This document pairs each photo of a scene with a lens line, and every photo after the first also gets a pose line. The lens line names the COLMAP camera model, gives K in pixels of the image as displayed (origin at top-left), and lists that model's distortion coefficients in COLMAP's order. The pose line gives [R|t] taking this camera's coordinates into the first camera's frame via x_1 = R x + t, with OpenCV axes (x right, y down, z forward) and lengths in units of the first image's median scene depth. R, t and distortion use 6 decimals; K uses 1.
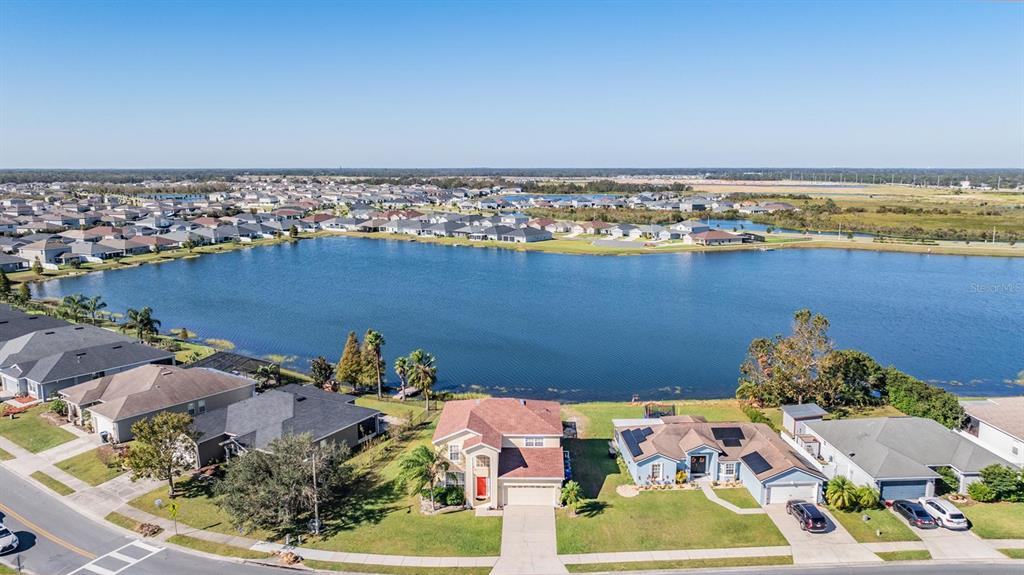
lens RADIAL K [[738.8, 0, 512.0], [0, 738.8, 287.5], [0, 0, 1]] dist [-0.012950, -0.003560]
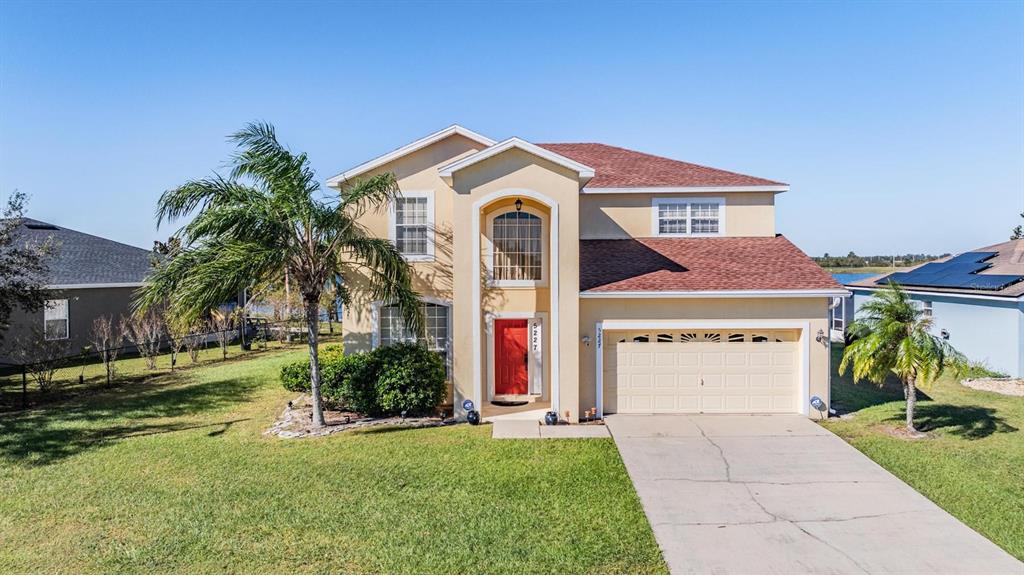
lens RADIAL K [[719.2, 0, 512.0], [0, 719.2, 287.5], [0, 0, 1]] dist [-0.016393, -0.000642]
pose [[0.999936, -0.005220, 0.010047, -0.043557], [0.006505, 0.991167, -0.132461, 0.279810], [-0.009267, 0.132518, 0.991137, 0.737294]]
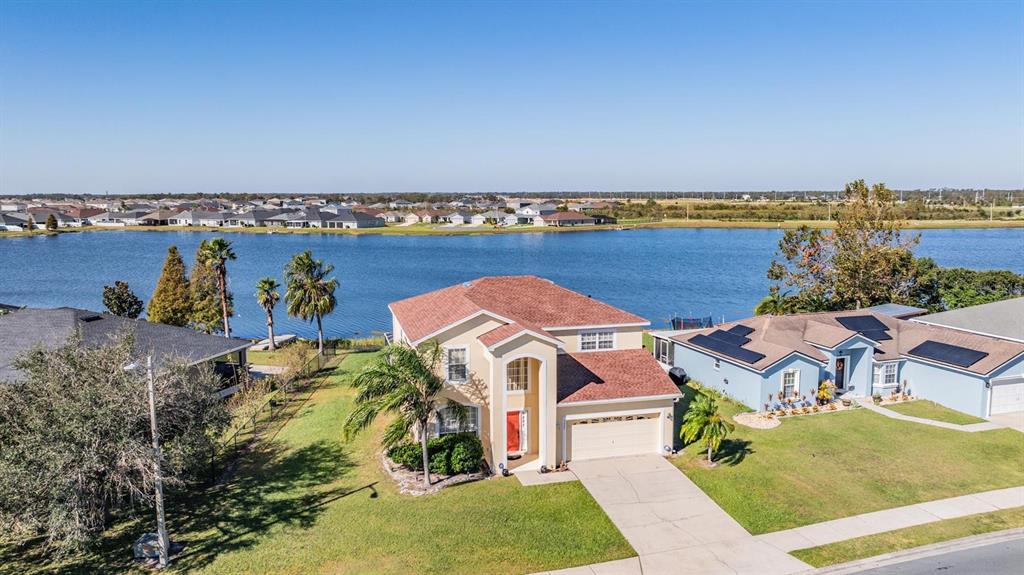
lens RADIAL K [[748.2, 0, 512.0], [0, 748.2, 287.5], [0, 0, 1]] dist [-0.014228, -0.005336]
pose [[0.963297, -0.036172, 0.265991, -0.169997], [0.047091, 0.998285, -0.034785, 0.191545], [-0.264277, 0.046034, 0.963348, 0.516919]]
